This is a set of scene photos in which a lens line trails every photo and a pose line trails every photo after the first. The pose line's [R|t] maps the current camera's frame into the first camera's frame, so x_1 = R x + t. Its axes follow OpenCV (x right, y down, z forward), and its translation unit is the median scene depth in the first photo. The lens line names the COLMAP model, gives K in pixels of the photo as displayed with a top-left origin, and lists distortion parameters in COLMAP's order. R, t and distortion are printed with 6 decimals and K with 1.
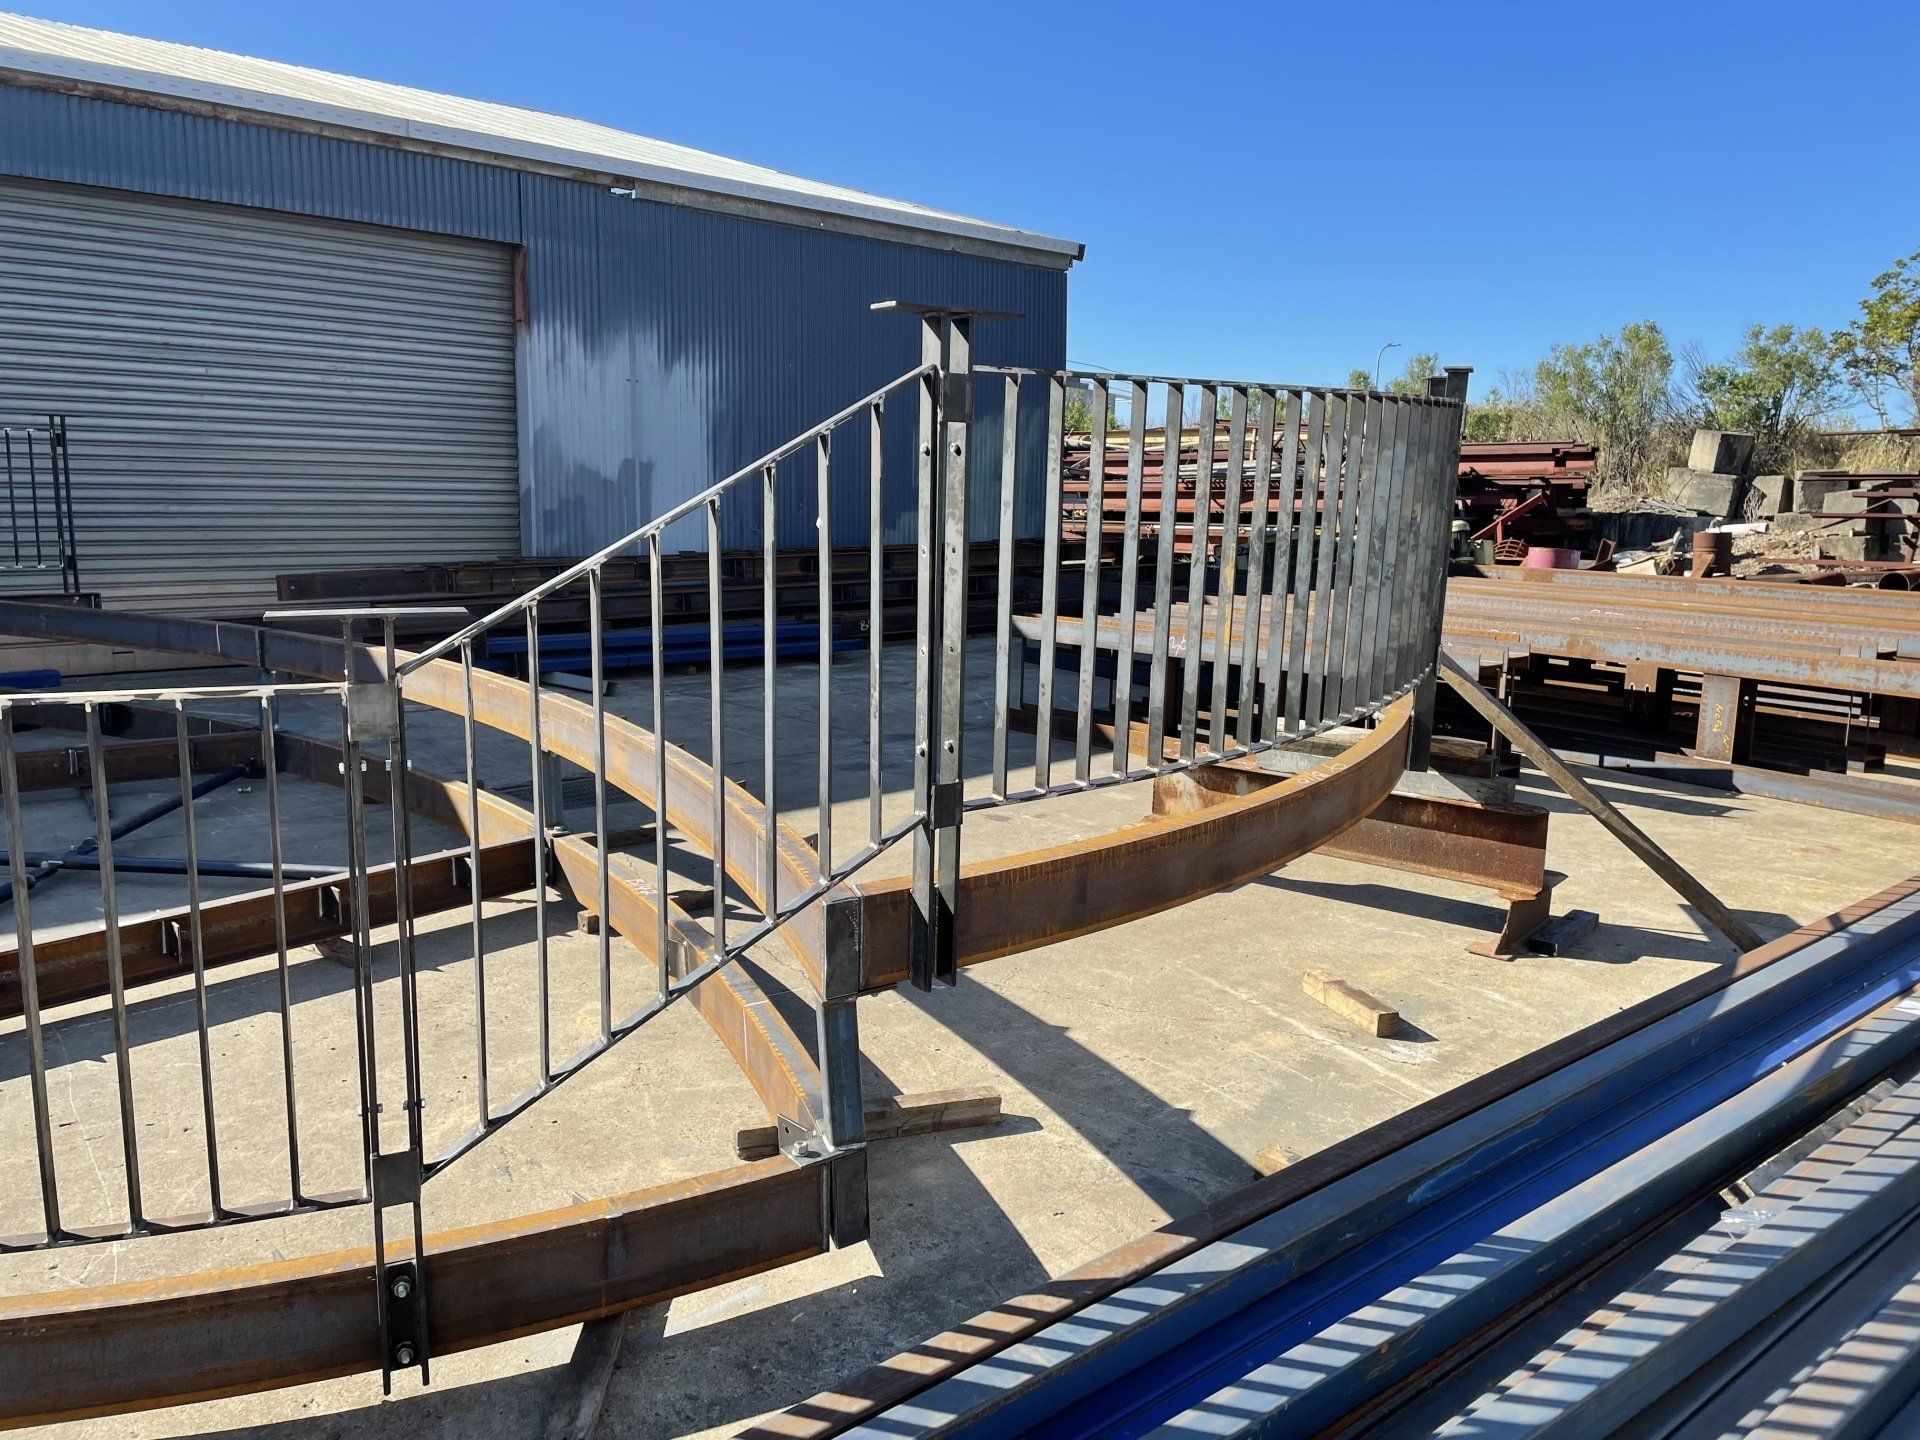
lens RADIAL K [[1454.9, 0, 971.9], [0, 1454.9, 688.3], [0, 0, 1]] dist [0.085996, -0.107817]
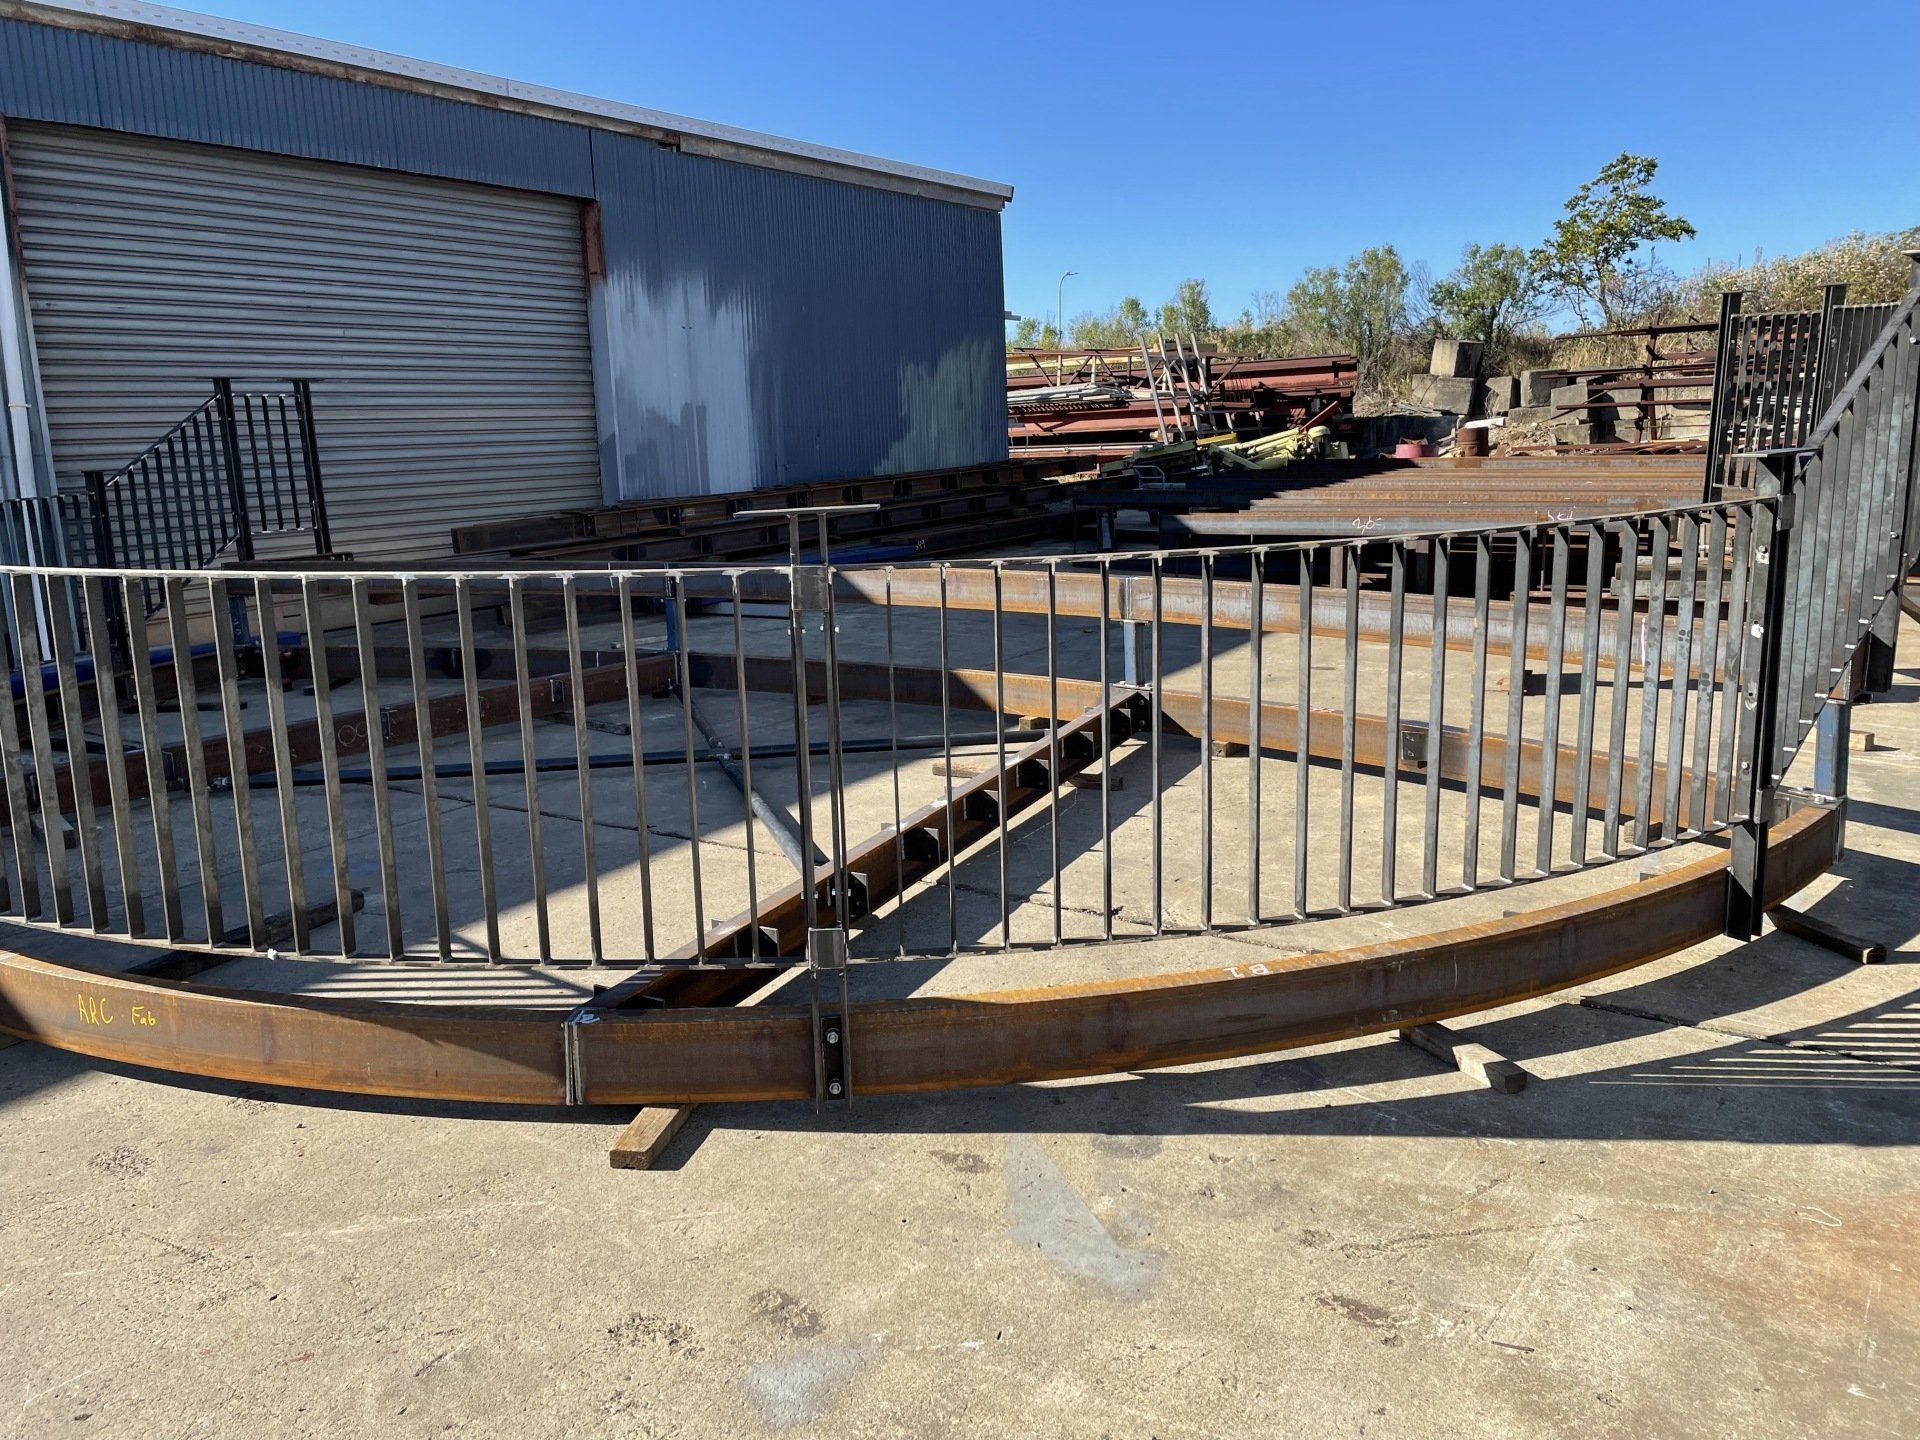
lens RADIAL K [[1454.9, 0, 971.9], [0, 1454.9, 688.3], [0, 0, 1]] dist [0.085996, -0.107817]
pose [[0.970069, -0.093219, 0.224226, -0.230297], [0.083617, 0.995142, 0.051967, 0.007786], [-0.227981, -0.031663, 0.973151, -0.061206]]
